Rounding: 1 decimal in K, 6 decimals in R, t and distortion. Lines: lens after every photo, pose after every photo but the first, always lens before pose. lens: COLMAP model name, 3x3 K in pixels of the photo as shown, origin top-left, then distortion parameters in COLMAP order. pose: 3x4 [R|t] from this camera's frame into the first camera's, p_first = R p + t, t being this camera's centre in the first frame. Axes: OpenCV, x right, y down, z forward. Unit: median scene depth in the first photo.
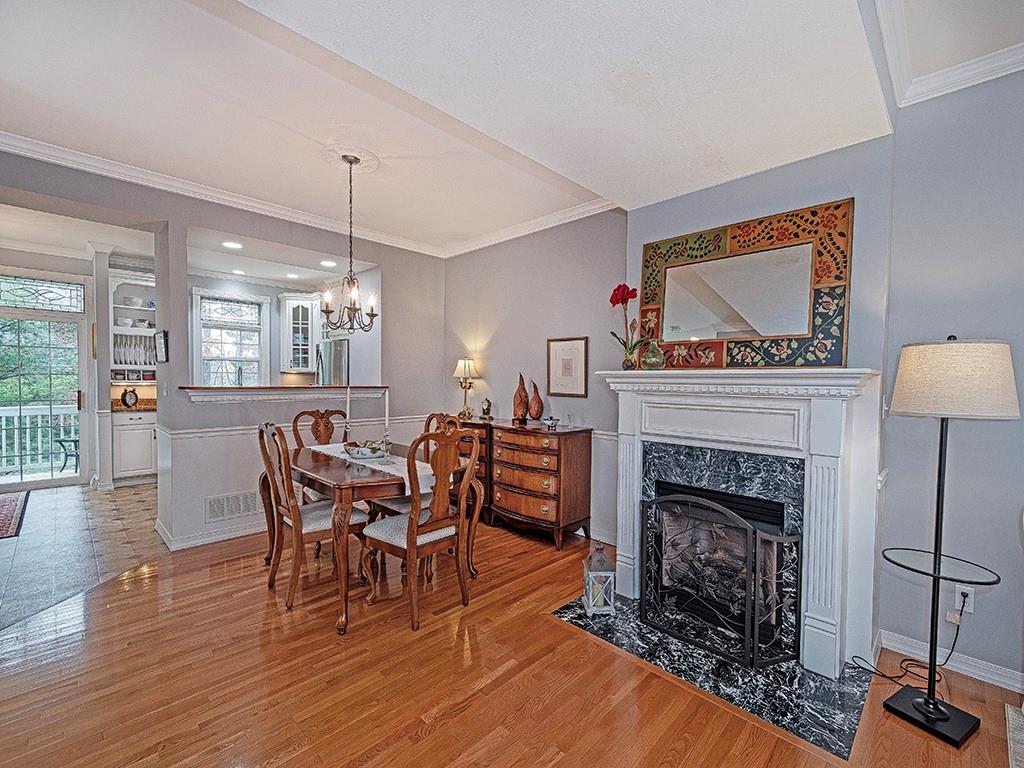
lens RADIAL K [[448.0, 0, 512.0], [0, 448.0, 384.0], [0, 0, 1]] dist [0.003738, 0.000152]
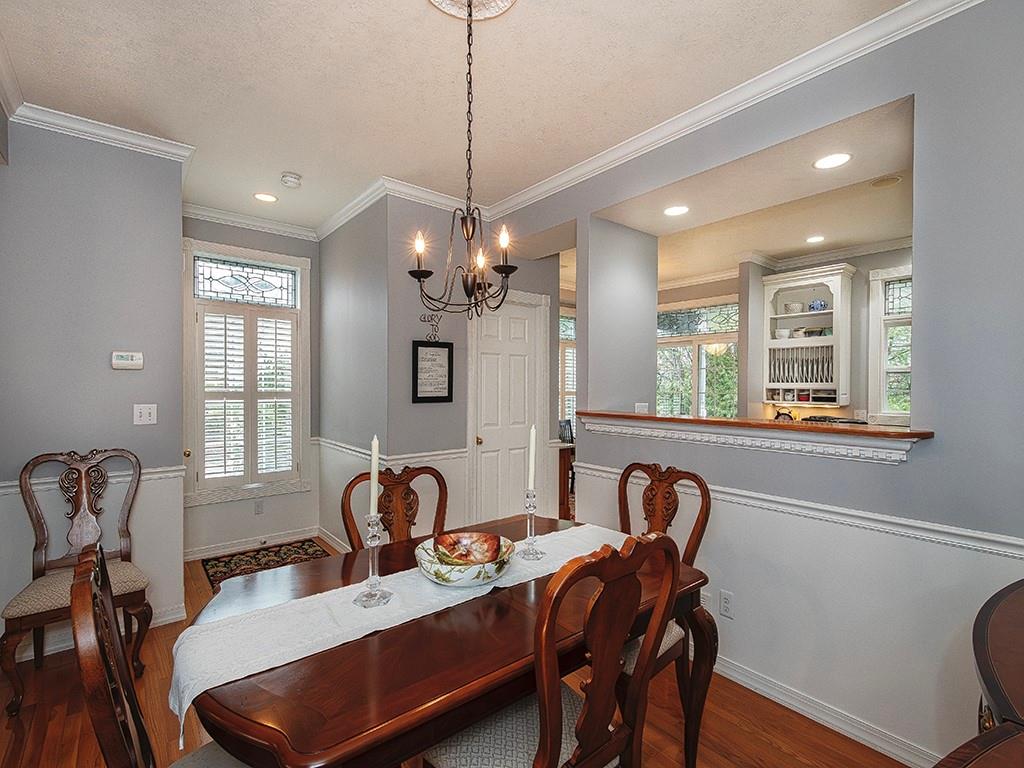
lens RADIAL K [[469.6, 0, 512.0], [0, 469.6, 384.0], [0, 0, 1]] dist [0.000849, 0.000045]
pose [[-0.104054, -0.019206, -0.994386, 0.087222], [-0.022852, 0.999596, -0.016915, -0.014647], [0.994309, 0.020964, -0.104451, 0.587076]]
